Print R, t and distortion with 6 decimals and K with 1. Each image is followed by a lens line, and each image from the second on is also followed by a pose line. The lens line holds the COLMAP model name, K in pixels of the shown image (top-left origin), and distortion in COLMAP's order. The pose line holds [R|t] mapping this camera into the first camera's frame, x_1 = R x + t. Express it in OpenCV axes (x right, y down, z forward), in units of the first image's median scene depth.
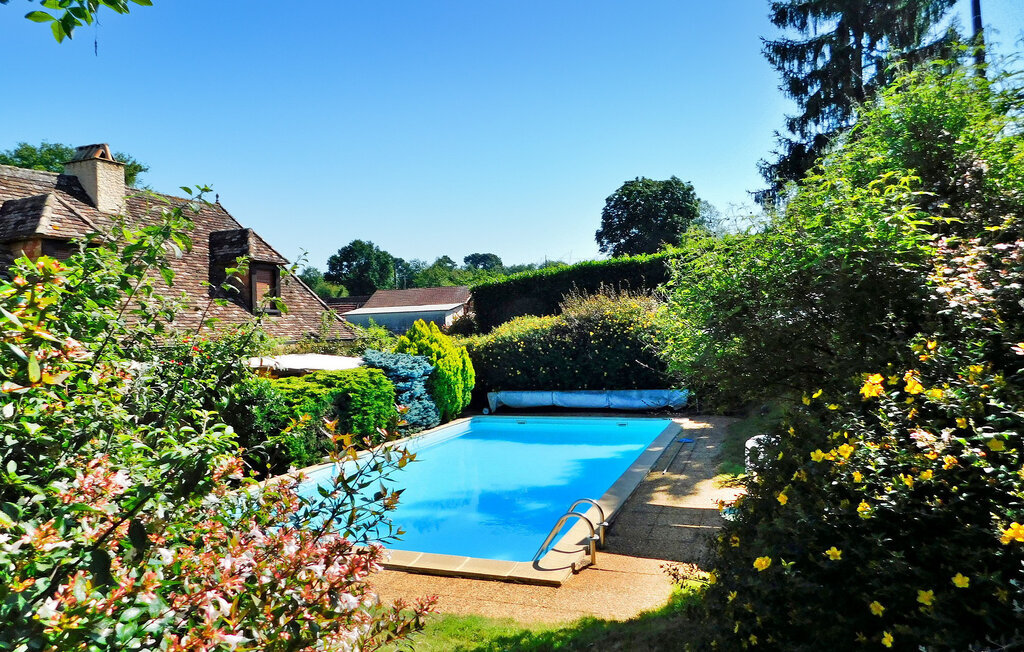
lens RADIAL K [[687.0, 0, 514.5], [0, 687.0, 324.2], [0, 0, 1]] dist [-0.051766, 0.045174]
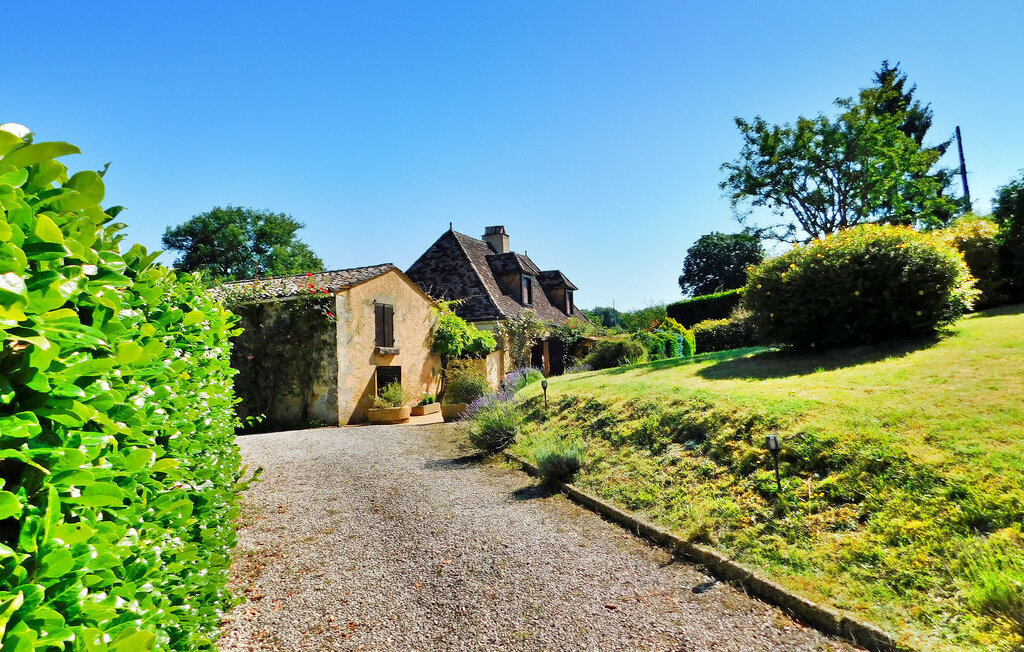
lens RADIAL K [[687.0, 0, 510.9], [0, 687.0, 328.2], [0, 0, 1]] dist [-0.051766, 0.045174]
pose [[0.998405, 0.001266, -0.056445, -0.456667], [-0.004981, 0.997825, -0.065736, 0.153673], [0.056239, 0.065912, 0.996239, -0.903723]]
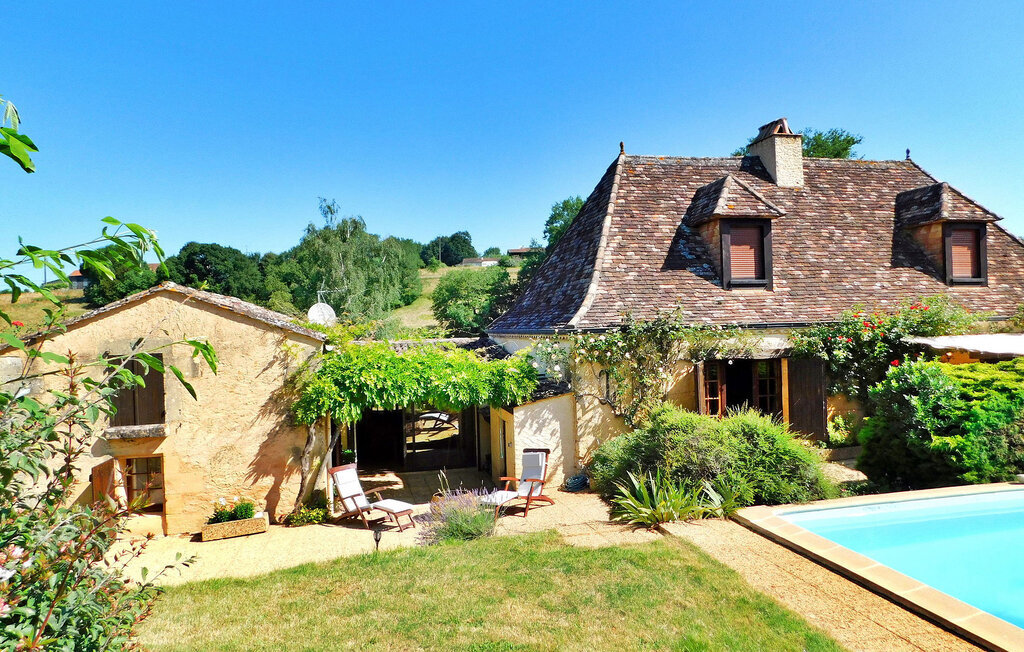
lens RADIAL K [[687.0, 0, 509.6], [0, 687.0, 321.7], [0, 0, 1]] dist [-0.051766, 0.045174]
pose [[0.553471, 0.020055, -0.832627, 0.017325], [0.009487, 0.999493, 0.030380, 0.000684], [0.832814, -0.024714, 0.553001, 0.096102]]
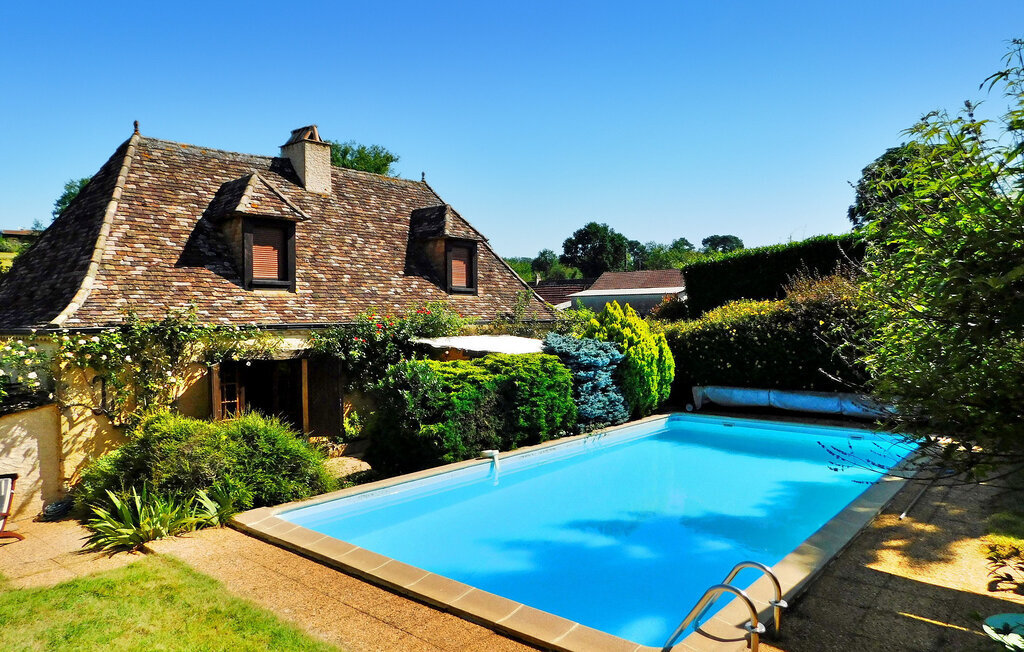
lens RADIAL K [[687.0, 0, 514.1], [0, 687.0, 318.9], [0, 0, 1]] dist [-0.051766, 0.045174]
pose [[0.941761, 0.027612, -0.335148, 0.041458], [-0.021921, 0.999544, 0.020754, 0.000541], [0.335569, -0.012198, 0.941937, 0.117086]]
